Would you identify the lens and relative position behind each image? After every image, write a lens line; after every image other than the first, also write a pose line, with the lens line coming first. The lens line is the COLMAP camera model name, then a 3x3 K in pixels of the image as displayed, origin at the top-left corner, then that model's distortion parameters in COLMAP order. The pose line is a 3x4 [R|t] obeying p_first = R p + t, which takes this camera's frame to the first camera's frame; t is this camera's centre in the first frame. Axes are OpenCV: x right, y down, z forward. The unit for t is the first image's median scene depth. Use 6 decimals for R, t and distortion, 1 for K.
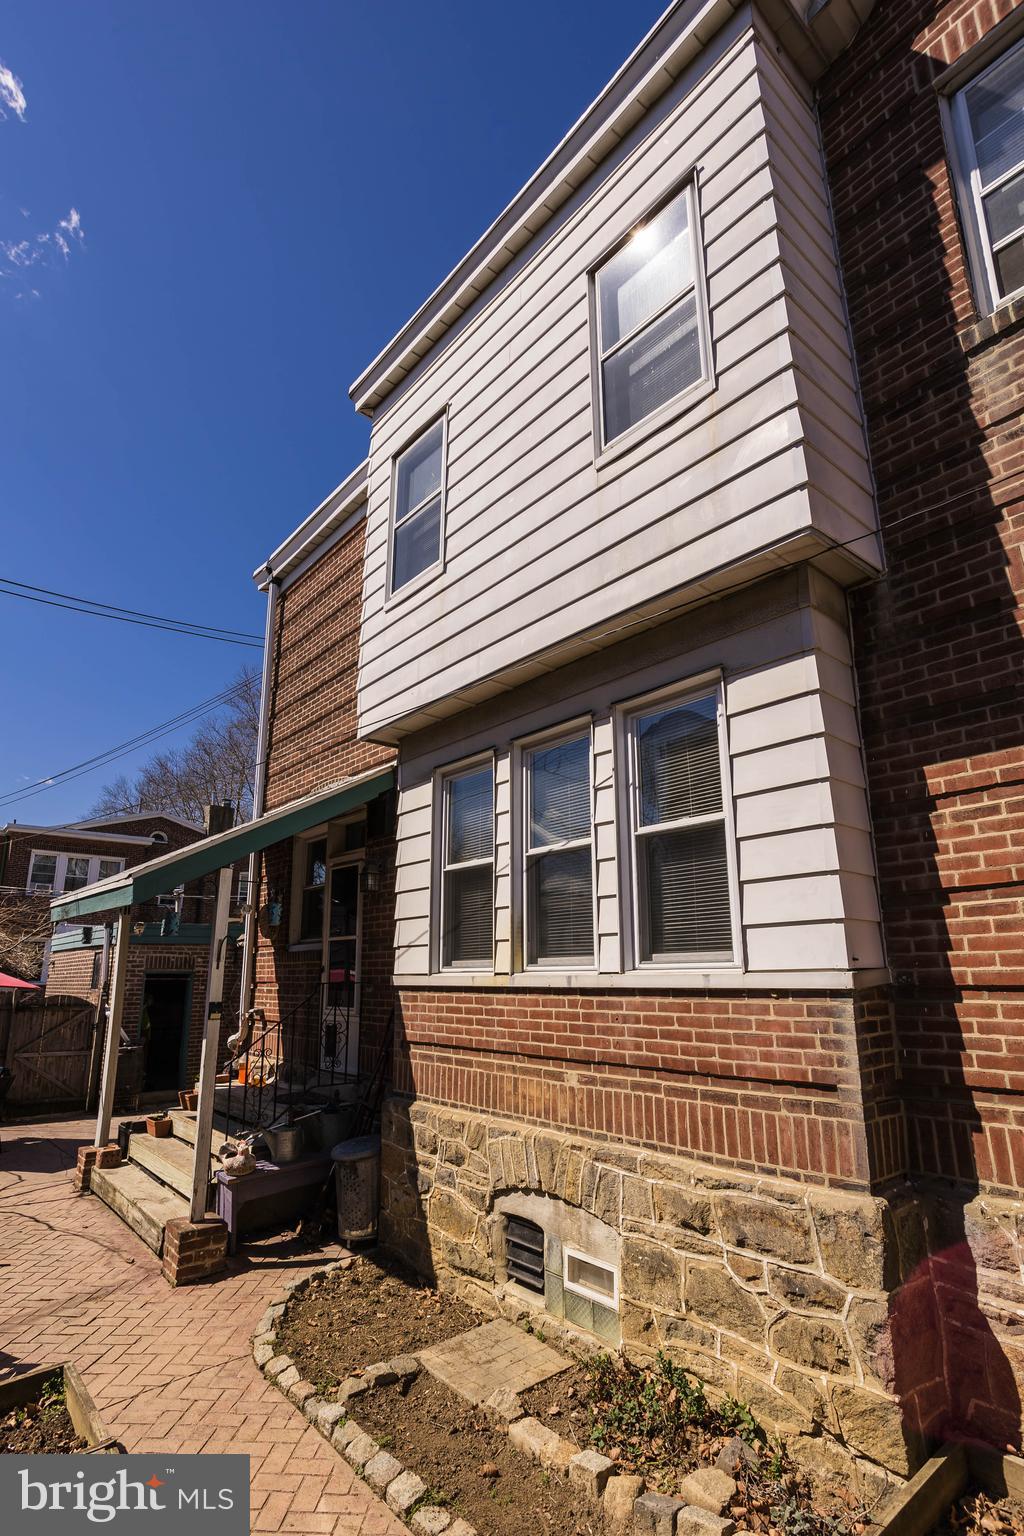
lens RADIAL K [[760.1, 0, 512.0], [0, 760.1, 768.0], [0, 0, 1]] dist [-0.051074, 0.024451]
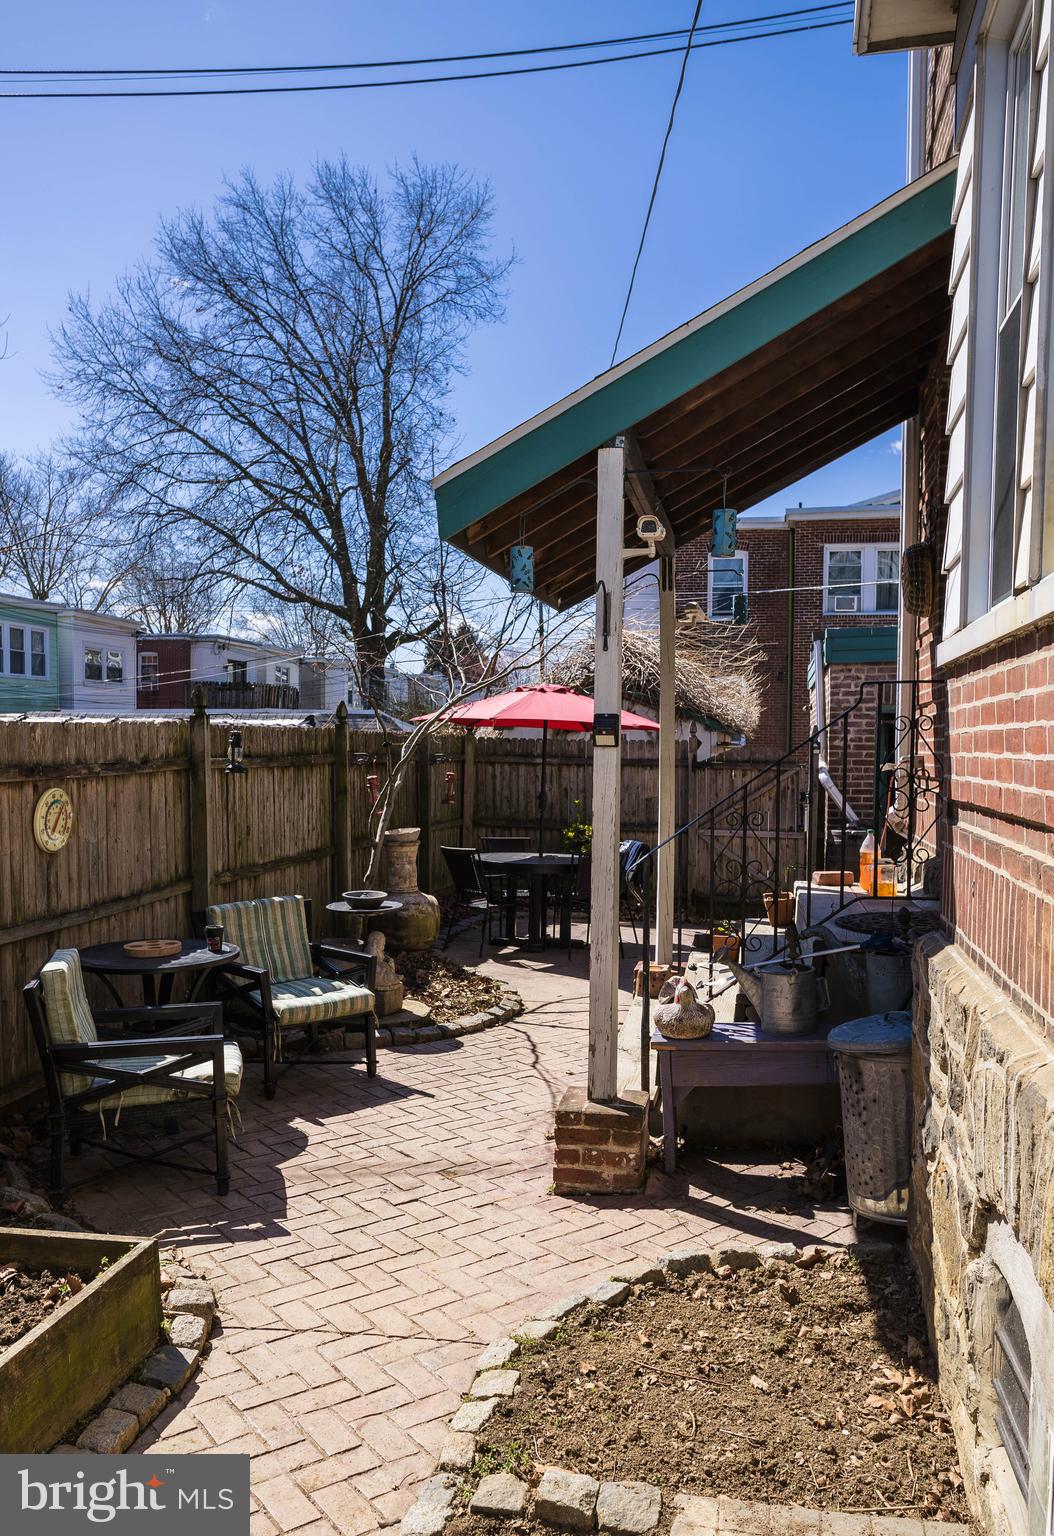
lens RADIAL K [[1252.2, 0, 524.4], [0, 1252.2, 805.1], [0, 0, 1]] dist [0.003410, 0.009515]
pose [[0.615583, 0.046908, -0.786675, 0.245113], [0.197066, 0.957351, 0.211291, 0.183002], [0.763035, -0.285094, 0.580085, 0.454131]]
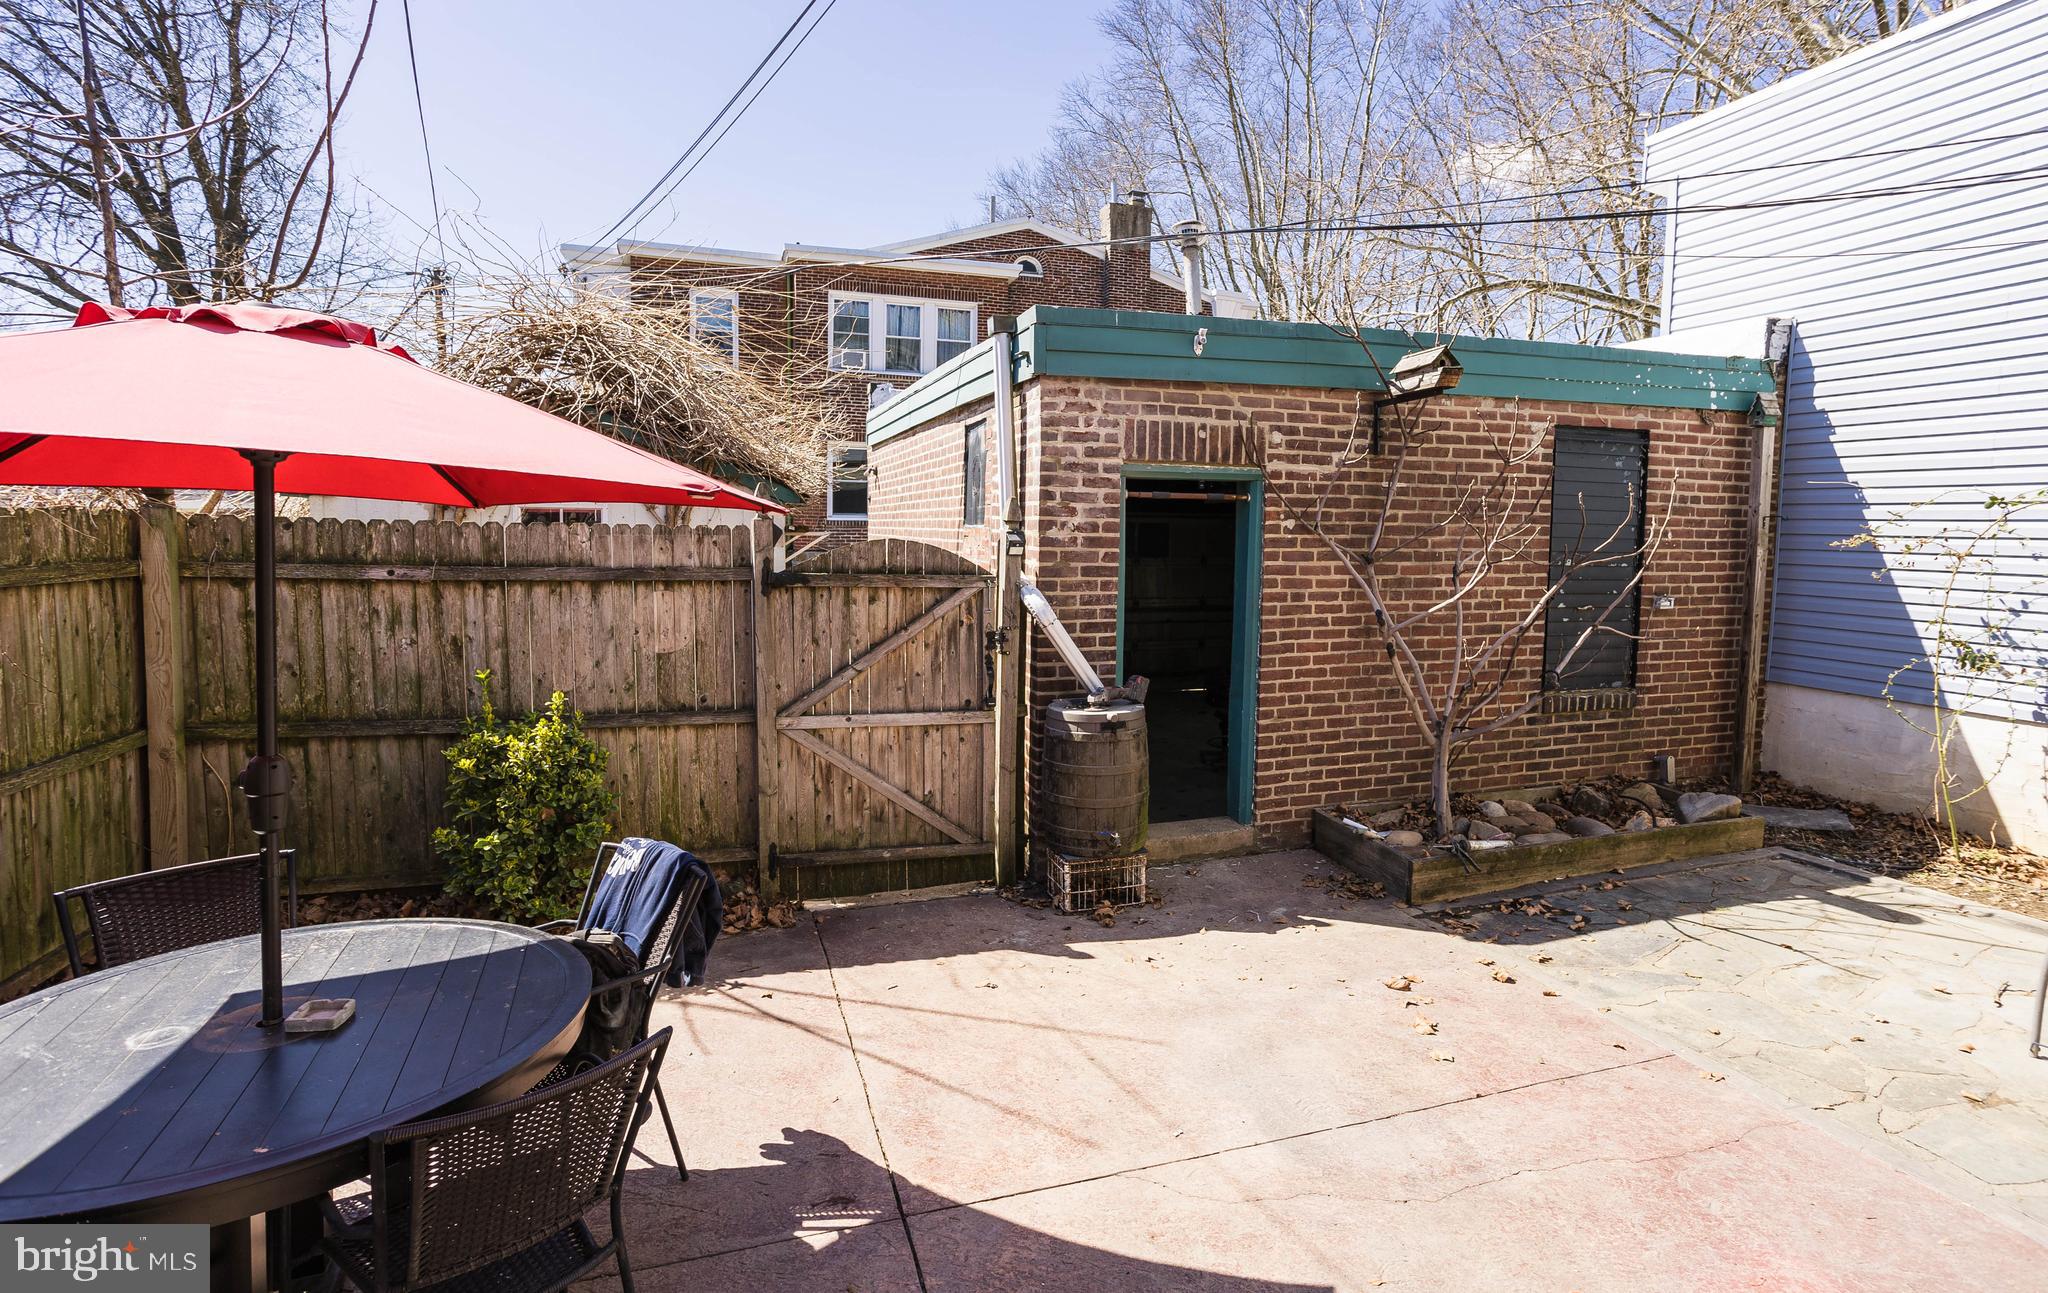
lens RADIAL K [[984.8, 0, 1026.5], [0, 984.8, 596.7], [0, 0, 1]] dist [0.000378, 0.001124]
pose [[0.918162, 0.050878, -0.392926, -0.811774], [0.084913, 0.943409, 0.320577, 0.416331], [0.387000, -0.327706, 0.861882, 1.377976]]
